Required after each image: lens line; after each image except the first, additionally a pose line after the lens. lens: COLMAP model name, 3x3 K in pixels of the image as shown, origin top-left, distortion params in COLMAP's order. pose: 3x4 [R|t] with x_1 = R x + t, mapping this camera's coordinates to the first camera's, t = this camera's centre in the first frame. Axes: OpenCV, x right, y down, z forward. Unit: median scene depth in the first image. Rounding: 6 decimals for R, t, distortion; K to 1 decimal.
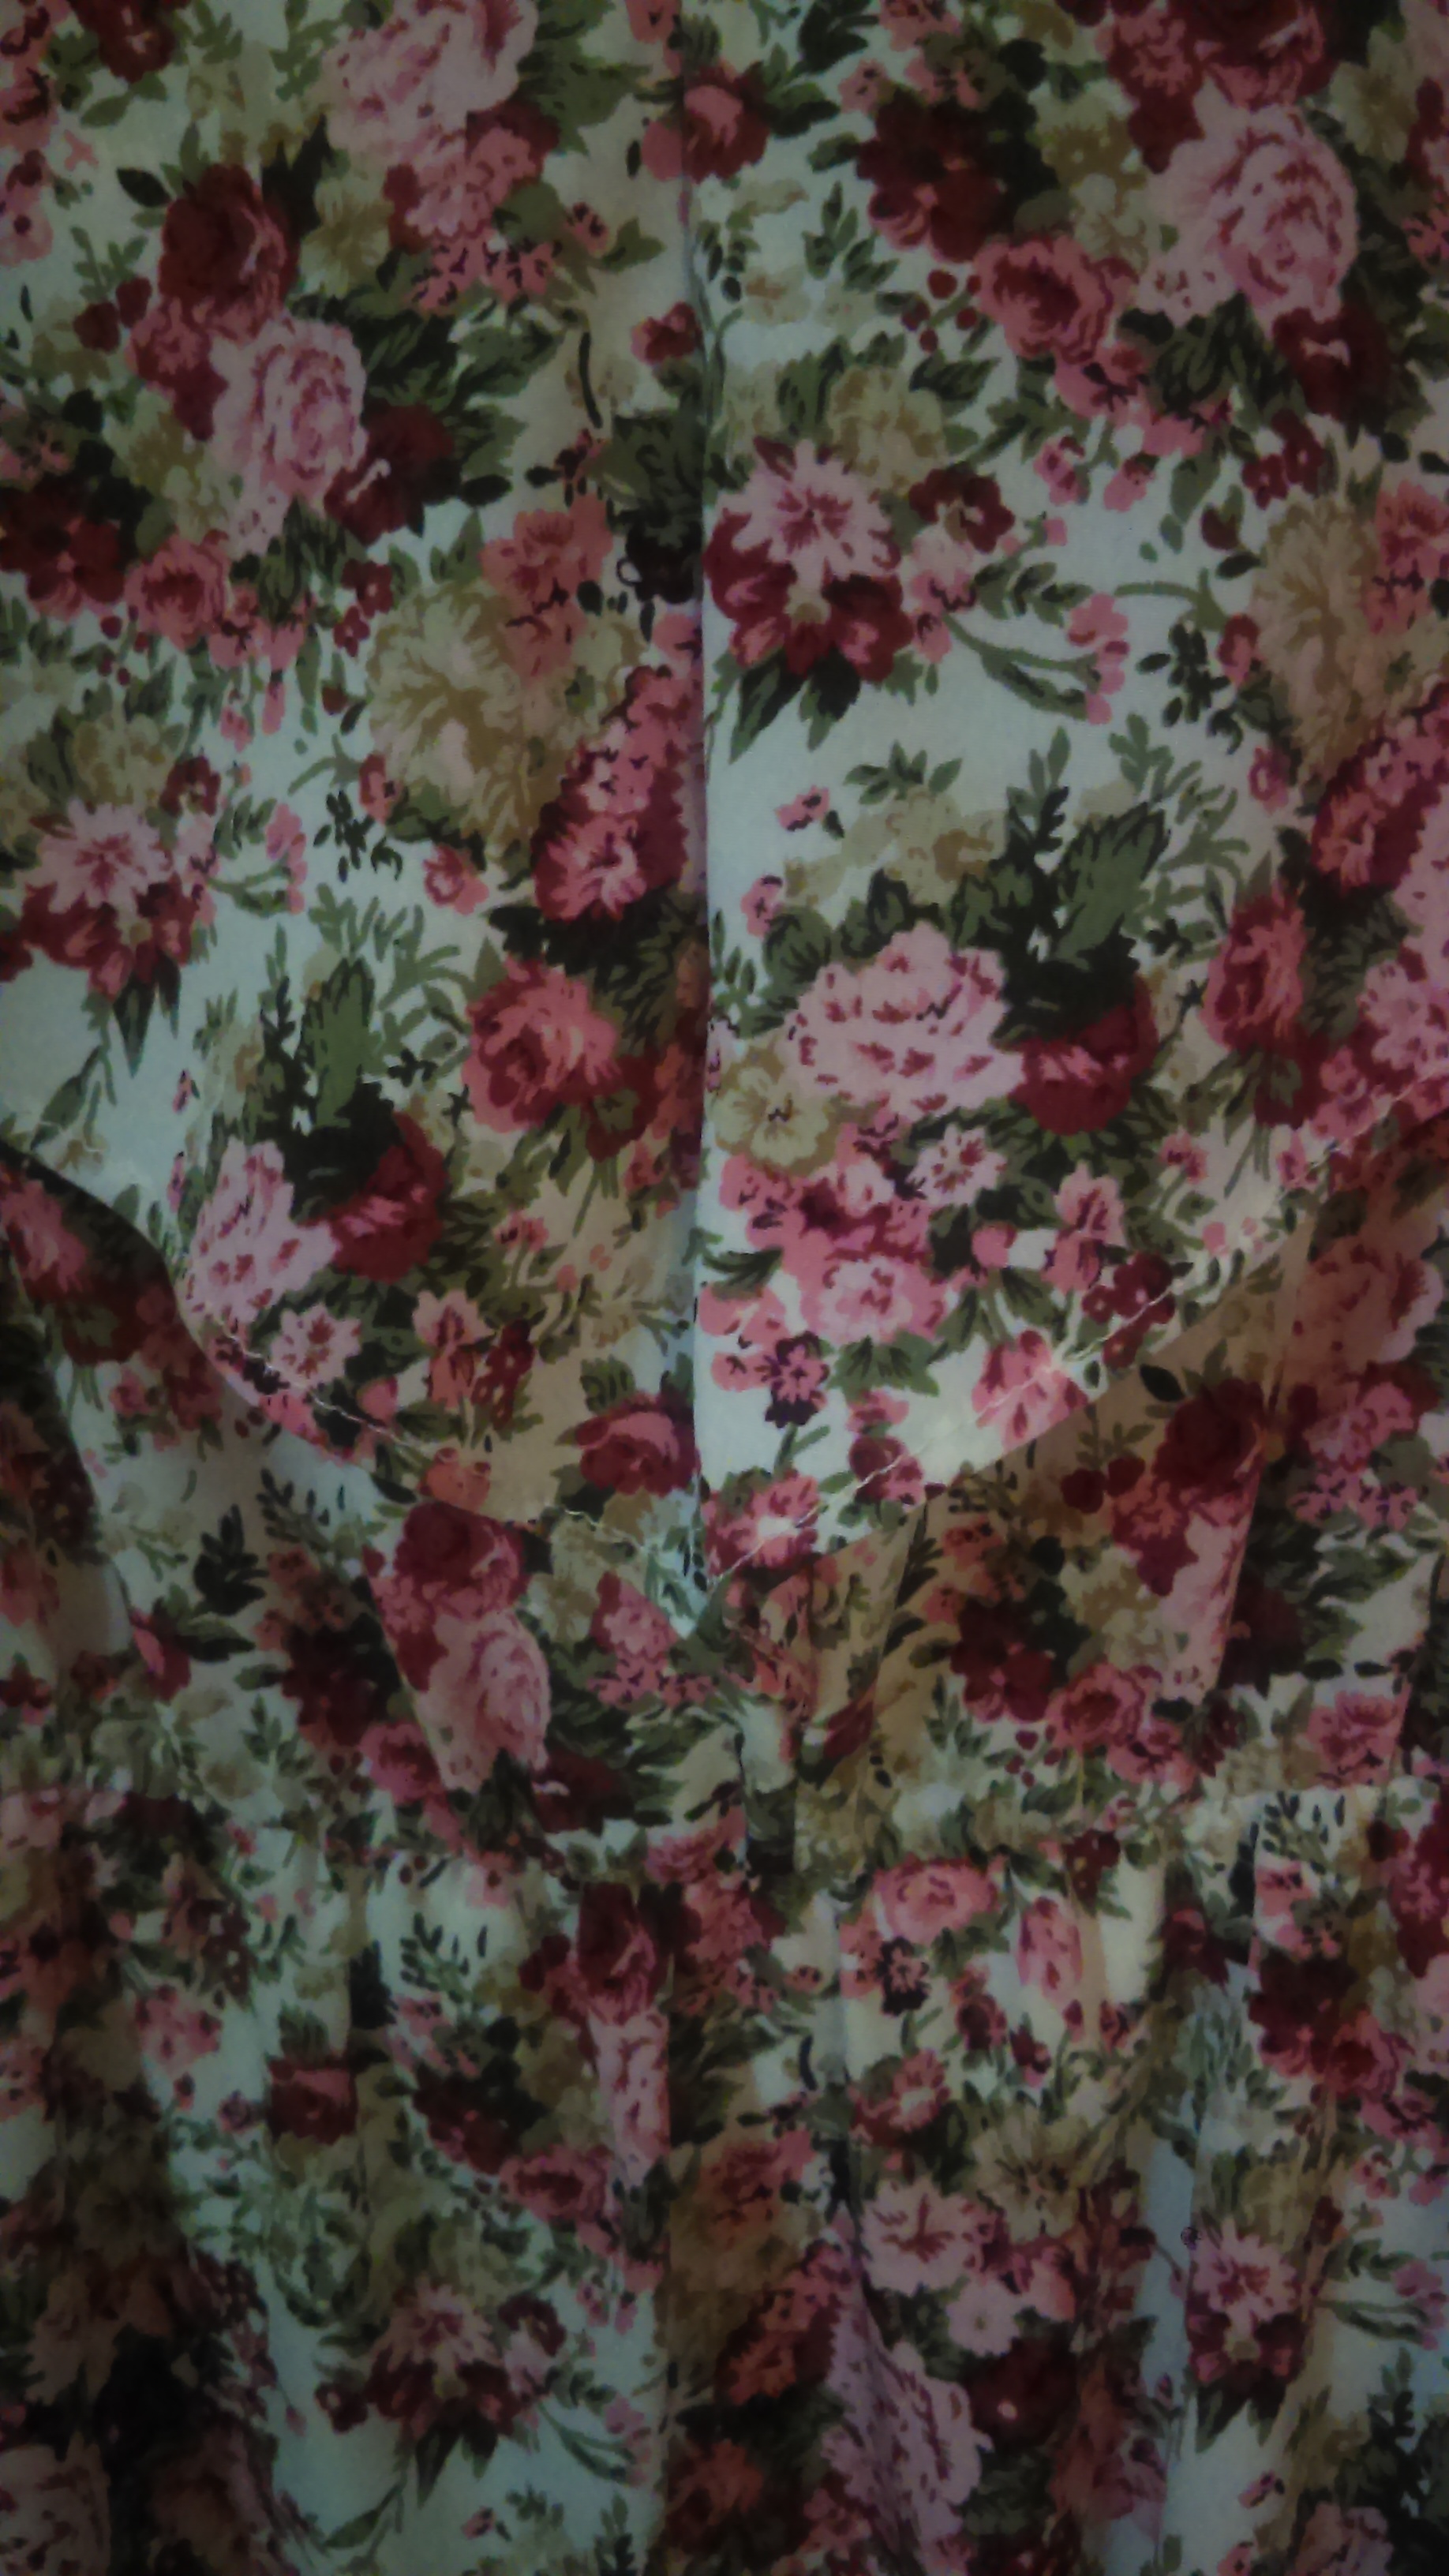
lens RADIAL K [[2356.7, 0, 727.4], [0, 2356.7, 1268.1], [0, 0, 1]] dist [0.018030, -0.090417]
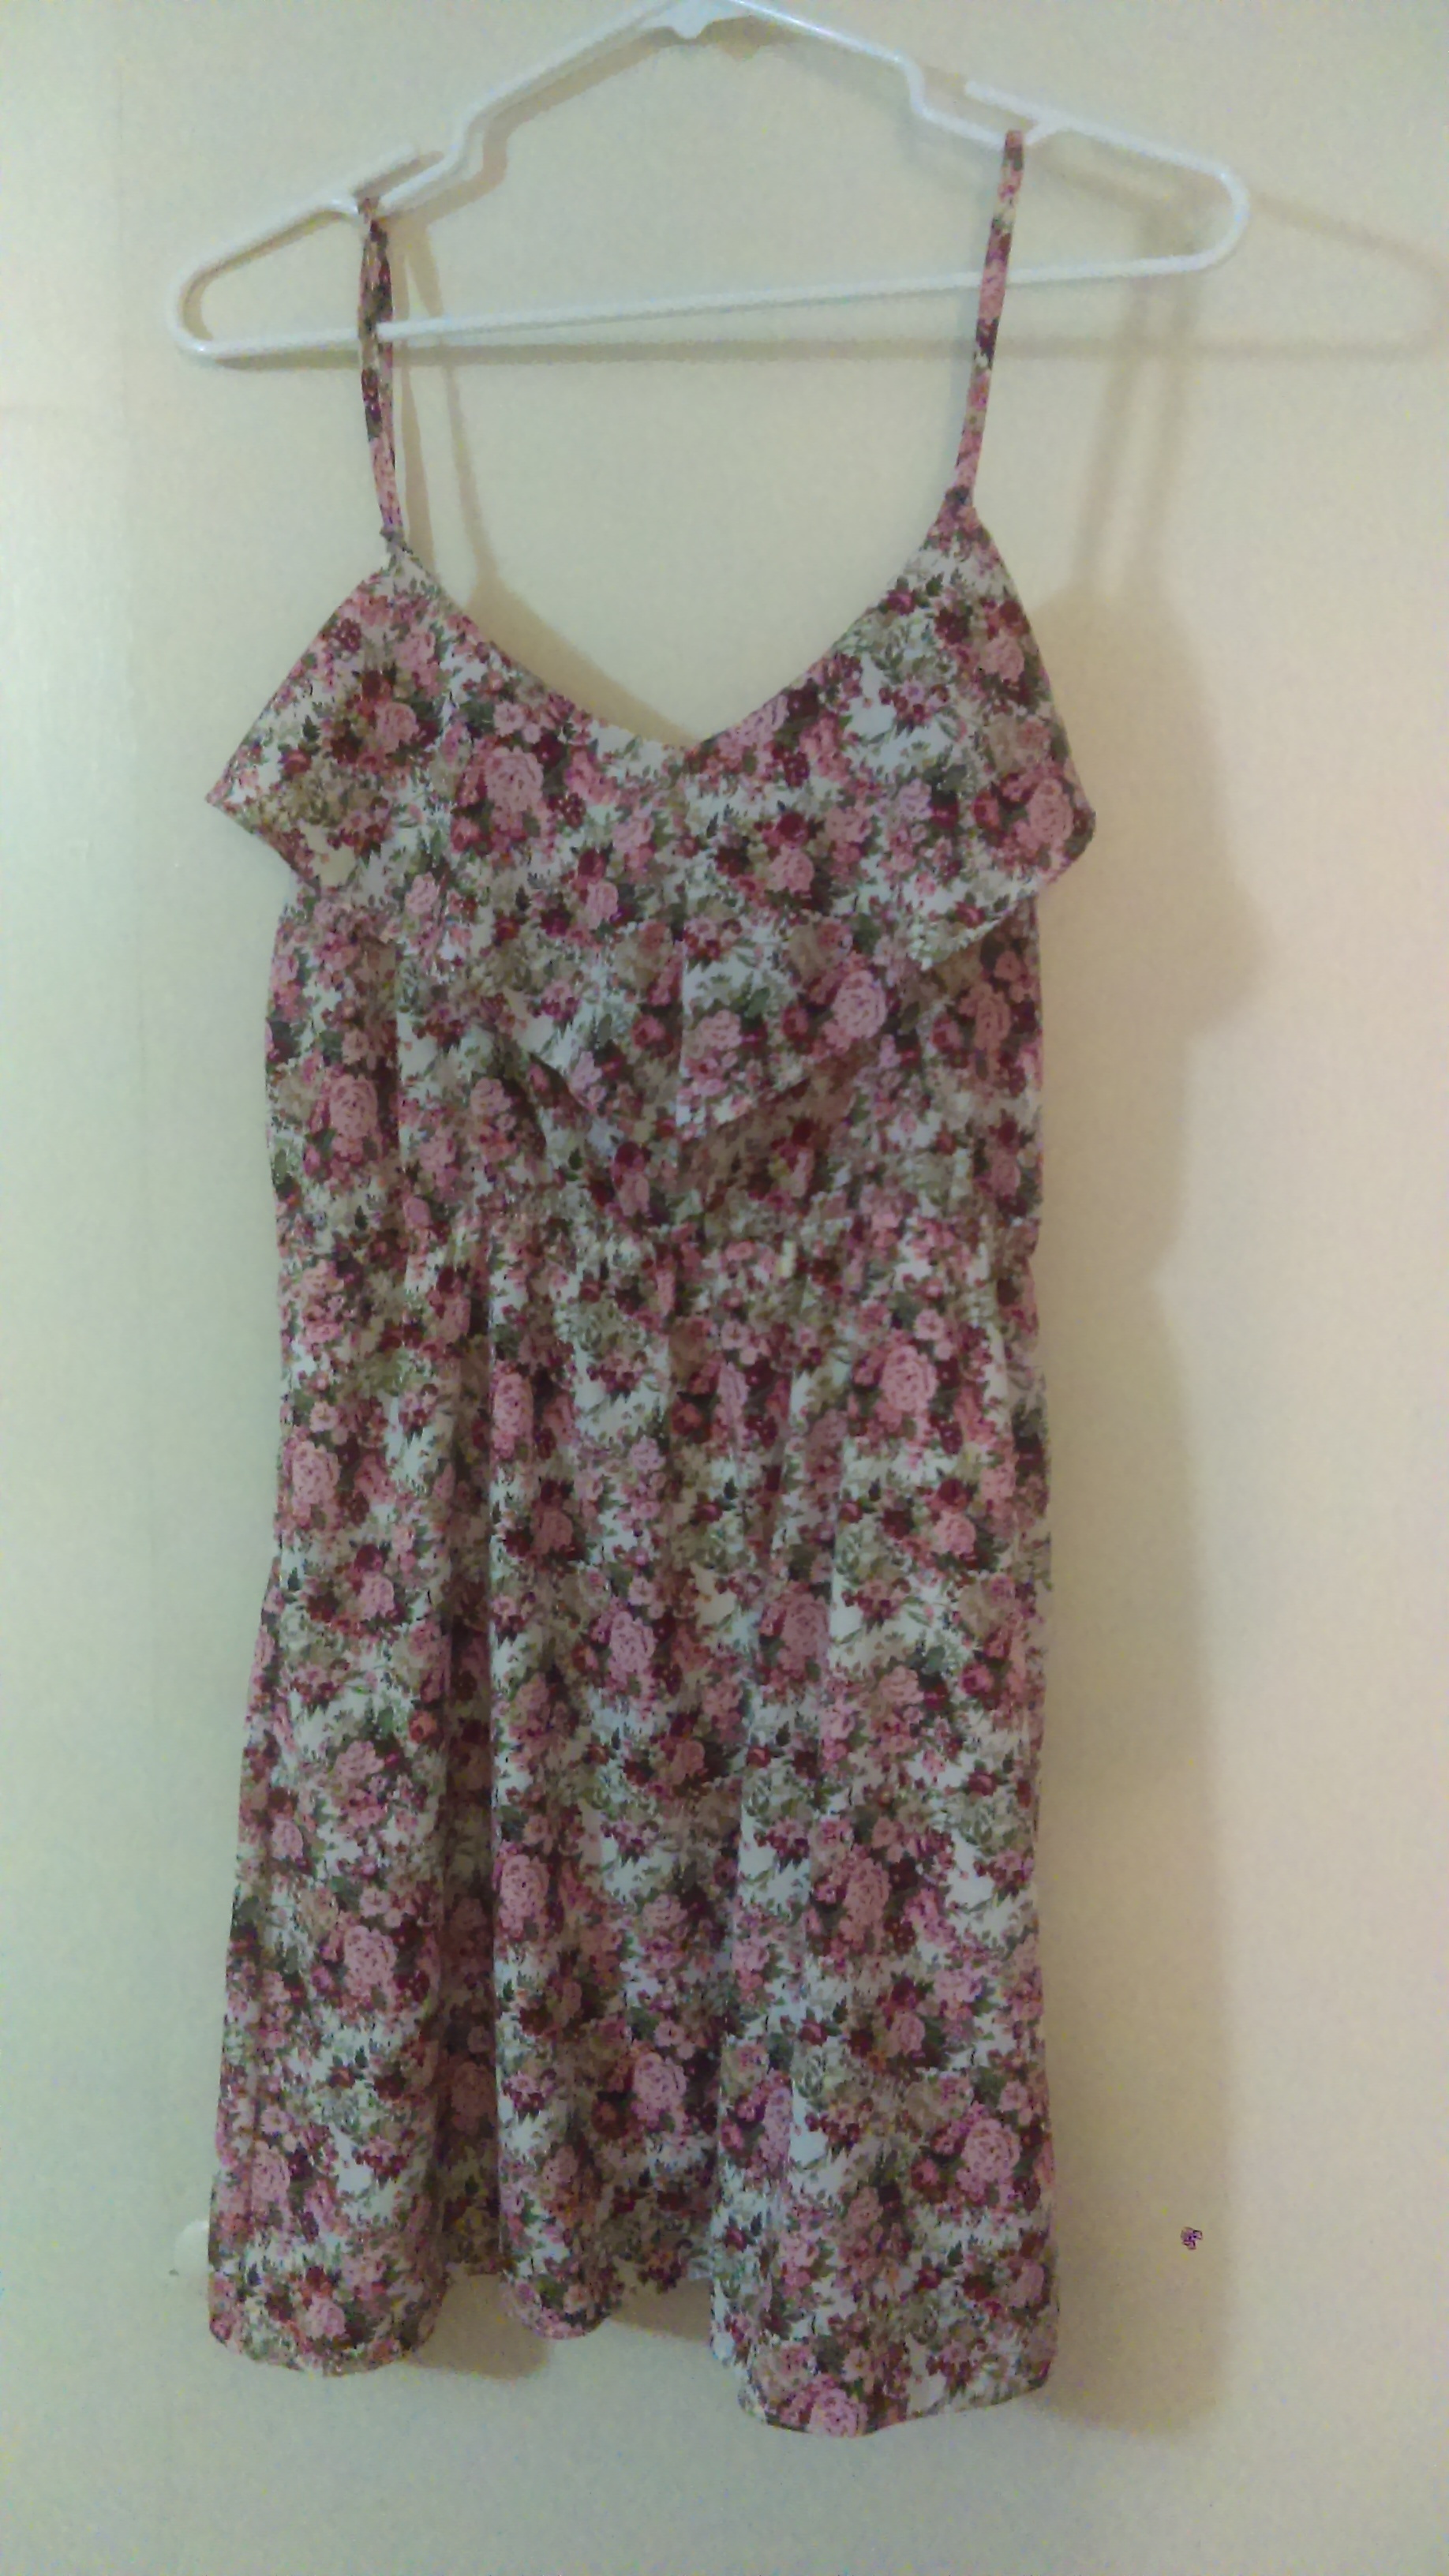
lens RADIAL K [[2356.7, 0, 729.2], [0, 2356.7, 1301.9], [0, 0, 1]] dist [0.018030, -0.090417]
pose [[0.988361, 0.045821, -0.145060, 0.785788], [-0.051944, 0.997899, -0.038710, 0.611984], [0.142981, 0.045795, 0.988665, -3.592909]]
